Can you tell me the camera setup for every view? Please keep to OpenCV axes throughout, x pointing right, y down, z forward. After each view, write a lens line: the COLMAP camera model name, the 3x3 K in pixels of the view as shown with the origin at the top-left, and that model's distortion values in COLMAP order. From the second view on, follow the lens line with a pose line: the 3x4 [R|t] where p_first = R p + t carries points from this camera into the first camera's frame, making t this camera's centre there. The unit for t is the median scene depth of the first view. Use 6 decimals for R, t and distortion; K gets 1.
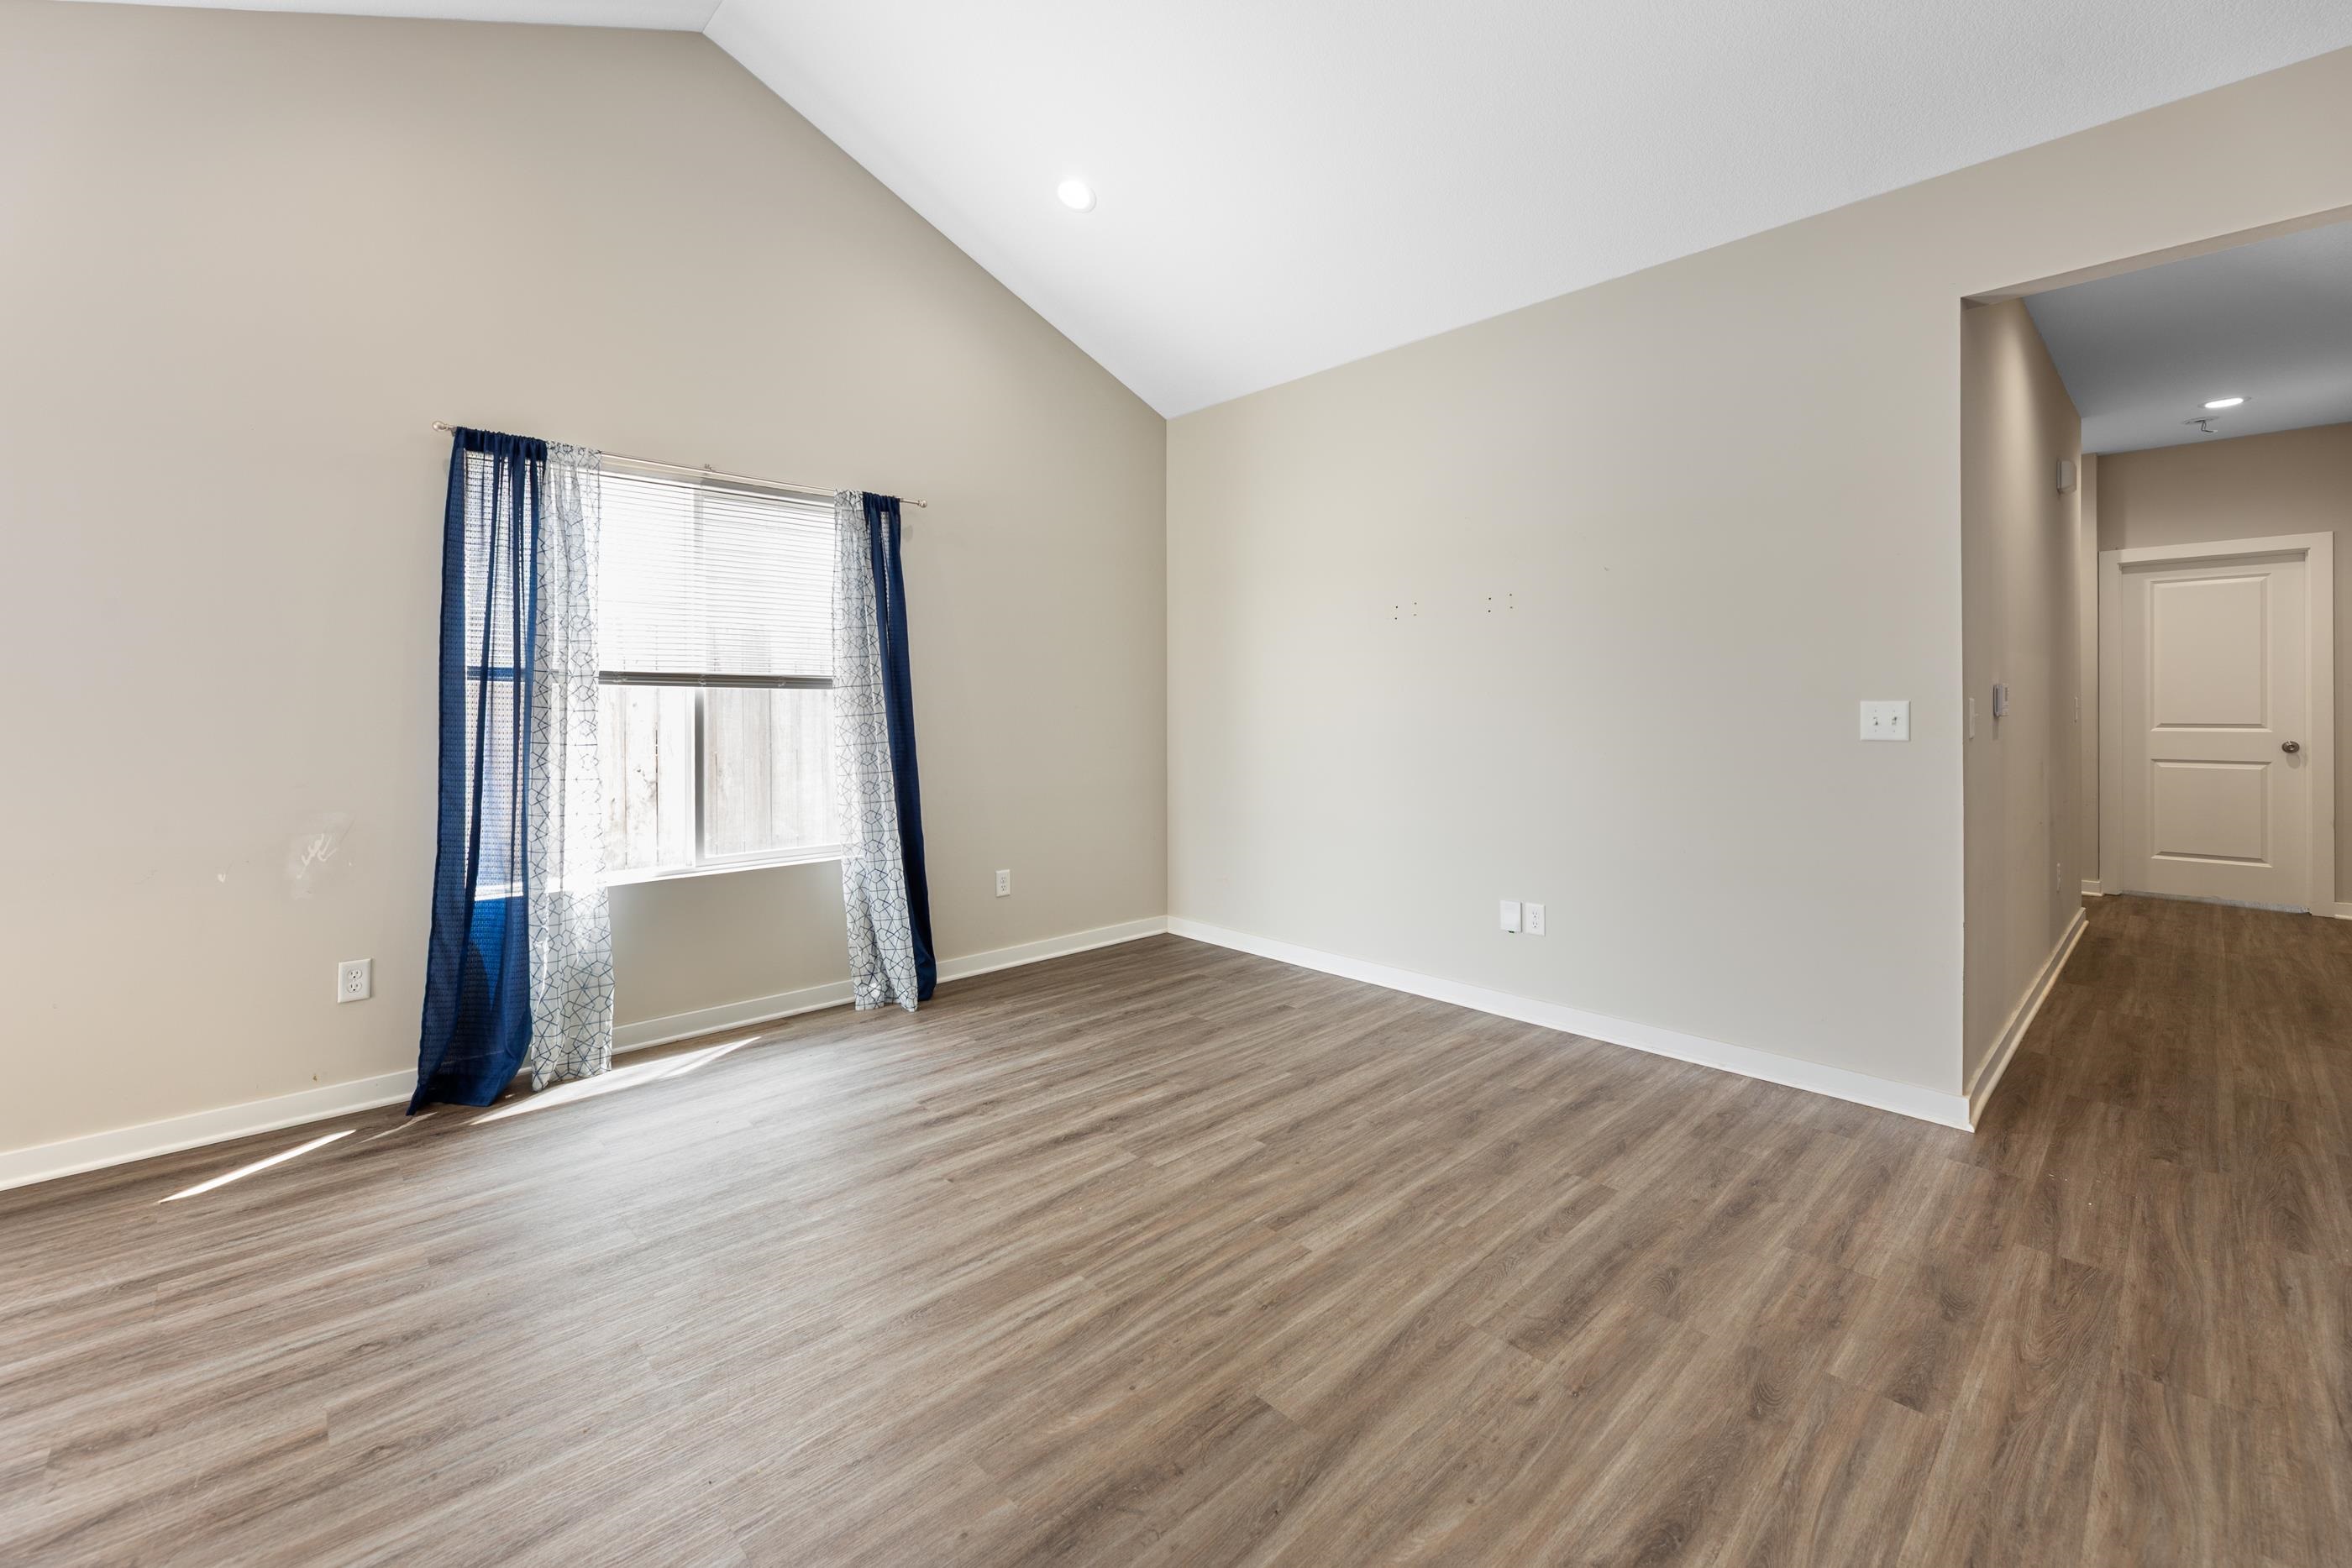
lens RADIAL K [[972.9, 0, 1167.9], [0, 972.9, 702.6], [0, 0, 1]] dist [0.000097, -0.000139]
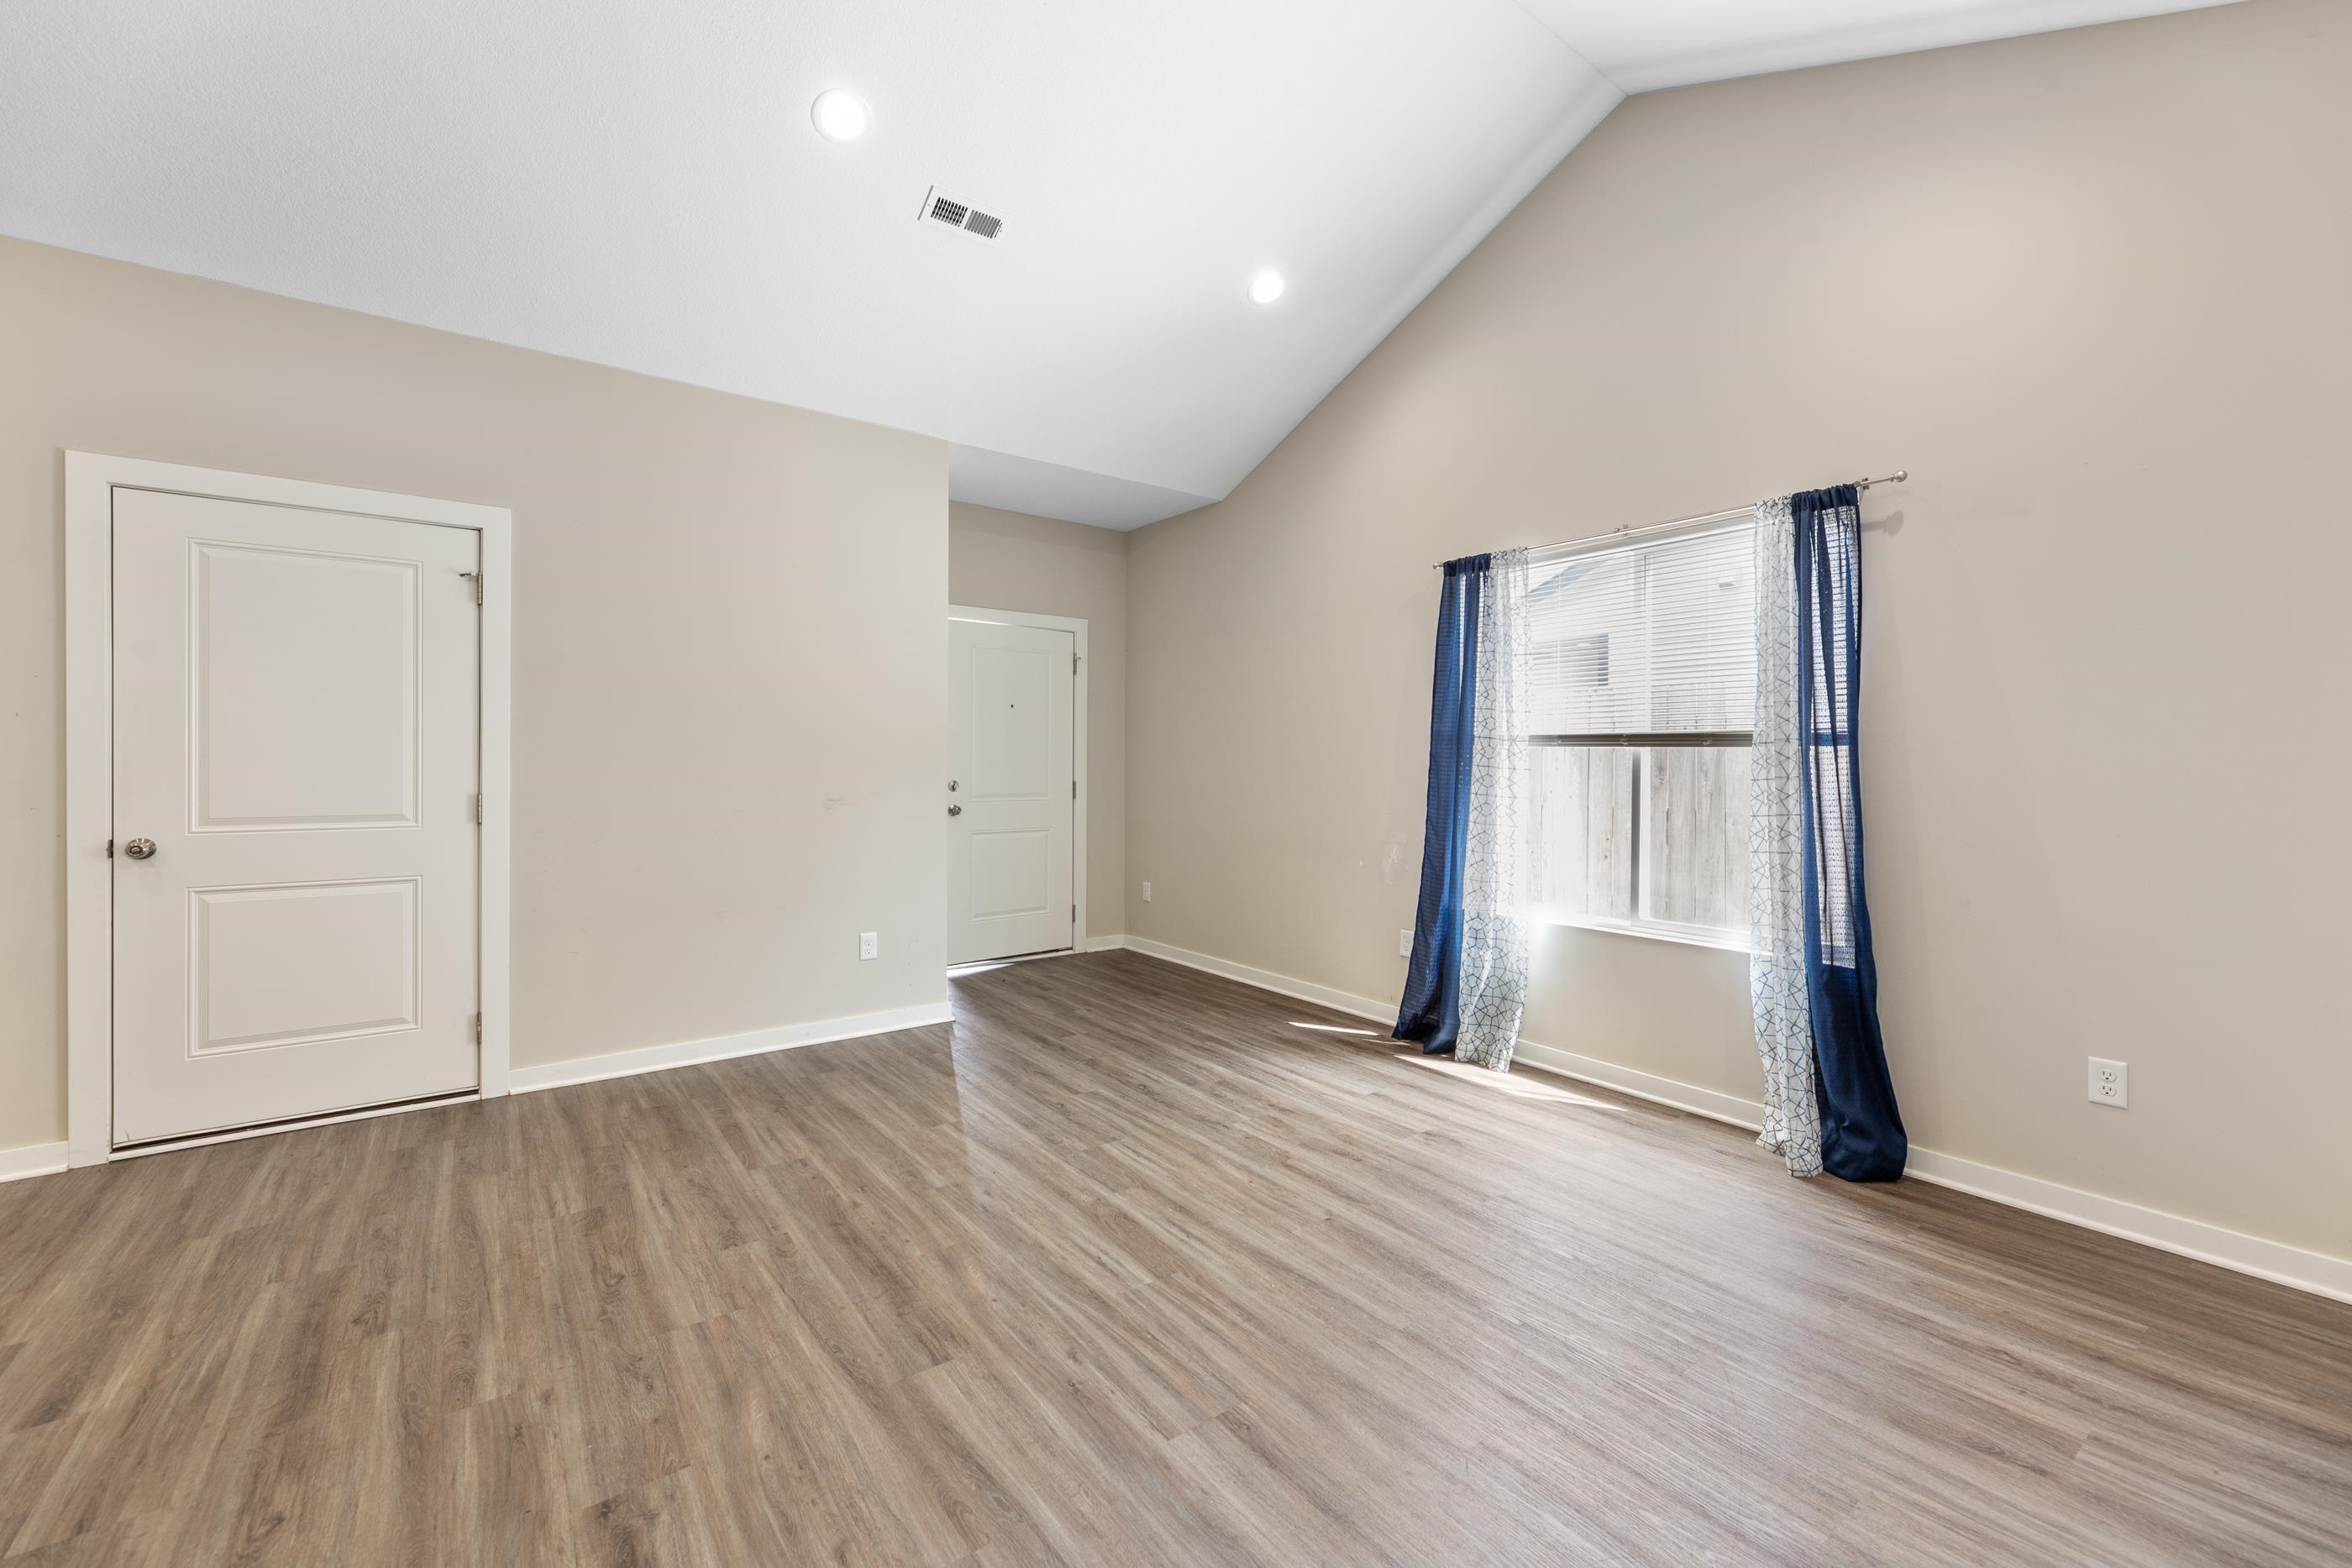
lens RADIAL K [[944.6, 0, 1168.9], [0, 944.6, 770.7], [0, 0, 1]] dist [0.002218, 0.000336]
pose [[-0.114687, 0.013006, -0.993316, 0.707780], [0.000581, 0.999915, 0.013025, -0.005721], [0.993401, 0.000917, -0.114685, 0.832239]]
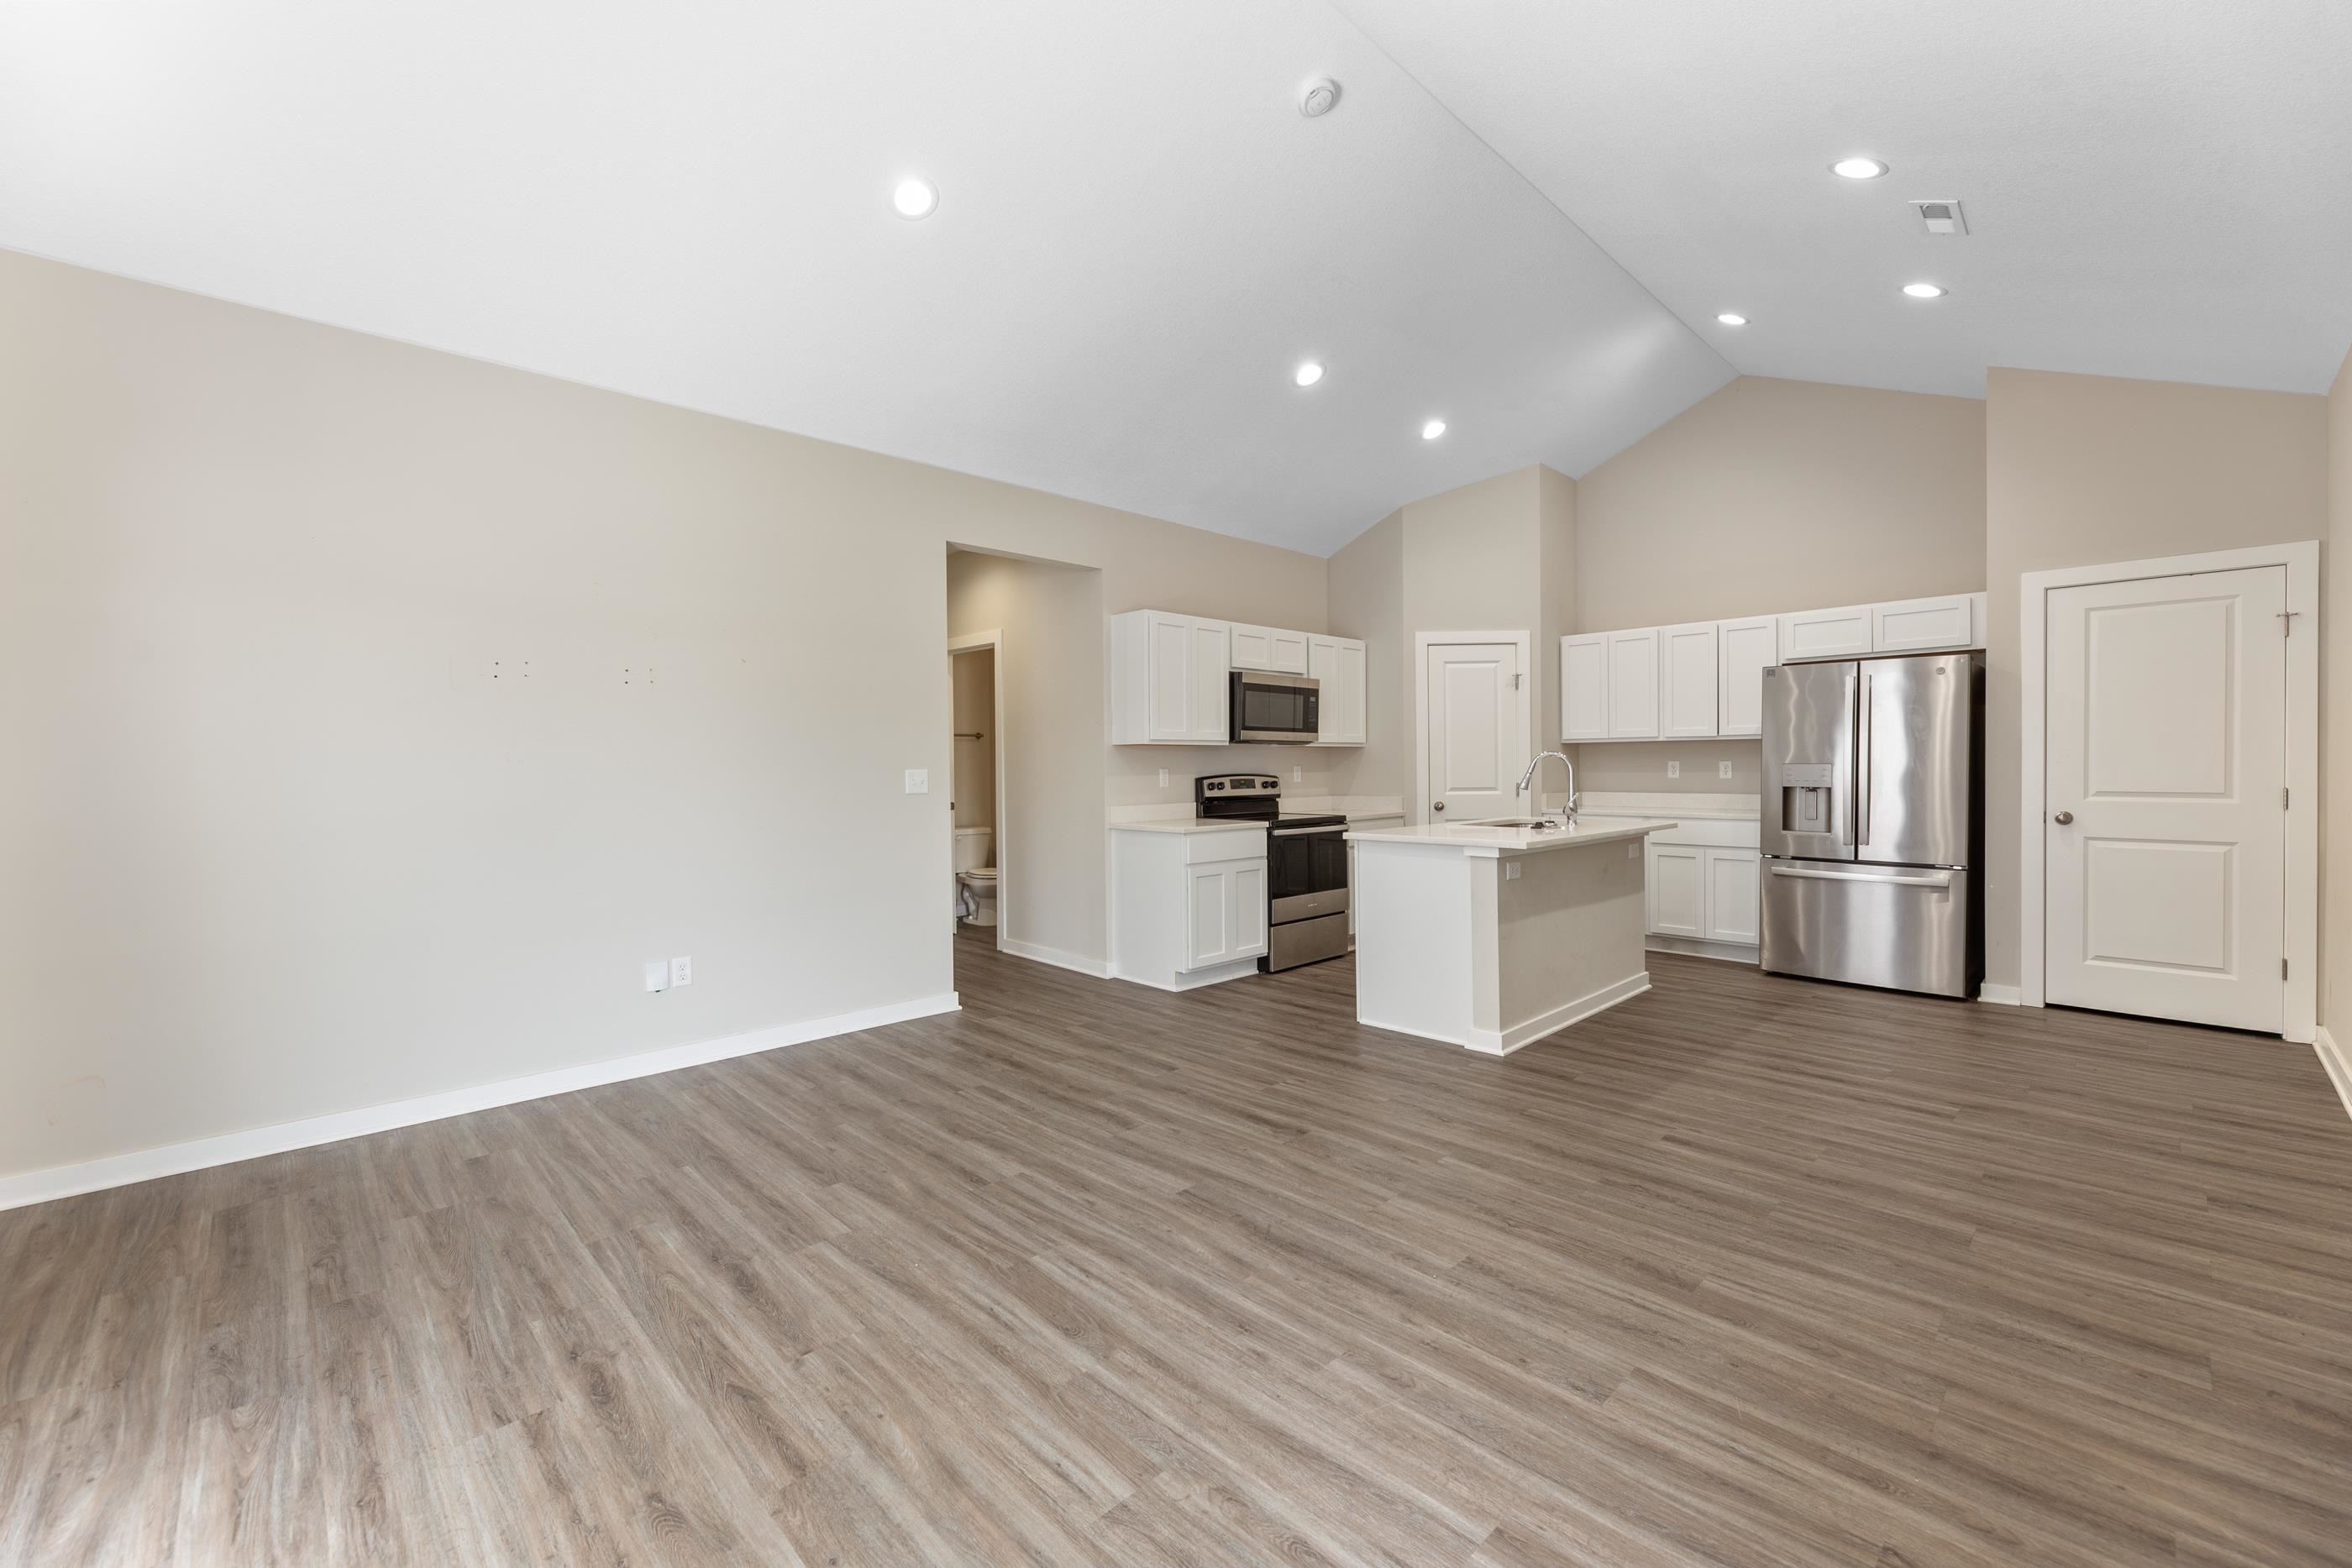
lens RADIAL K [[945.1, 0, 1161.9], [0, 945.1, 777.7], [0, 0, 1]] dist [-0.010021, 0.000160]
pose [[-0.008259, -0.008459, 0.999930, -0.894797], [0.006299, 0.999944, 0.008511, -0.000538], [-0.999946, 0.006369, -0.008205, 0.618595]]
